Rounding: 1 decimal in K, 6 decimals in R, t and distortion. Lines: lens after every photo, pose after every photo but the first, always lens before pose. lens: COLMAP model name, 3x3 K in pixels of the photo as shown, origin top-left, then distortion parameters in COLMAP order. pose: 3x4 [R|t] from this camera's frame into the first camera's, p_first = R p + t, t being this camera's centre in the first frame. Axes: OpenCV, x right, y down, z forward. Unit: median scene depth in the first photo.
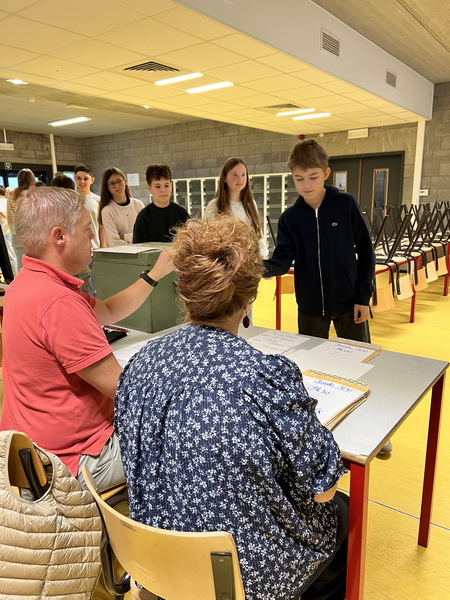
lens RADIAL K [[461.4, 0, 224.5], [0, 461.4, 308.2], [0, 0, 1]] dist [0.051855, -0.056544]
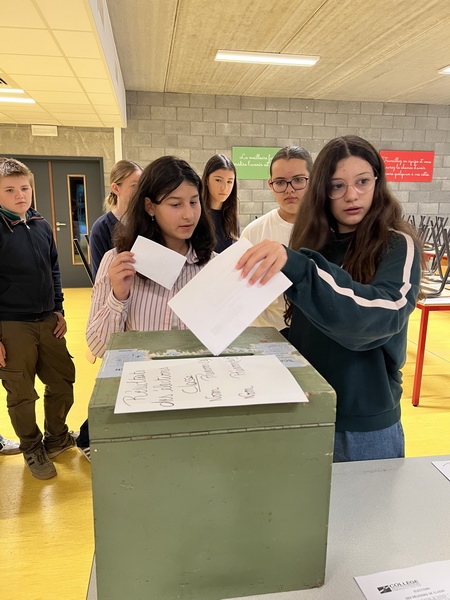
lens RADIAL K [[461.4, 0, 225.2], [0, 461.4, 300.2], [0, 0, 1]] dist [0.051855, -0.056544]
pose [[0.687477, -0.124369, 0.715477, -0.169865], [0.144931, 0.988903, 0.032639, -0.071914], [-0.711597, 0.081257, 0.697873, 0.276359]]
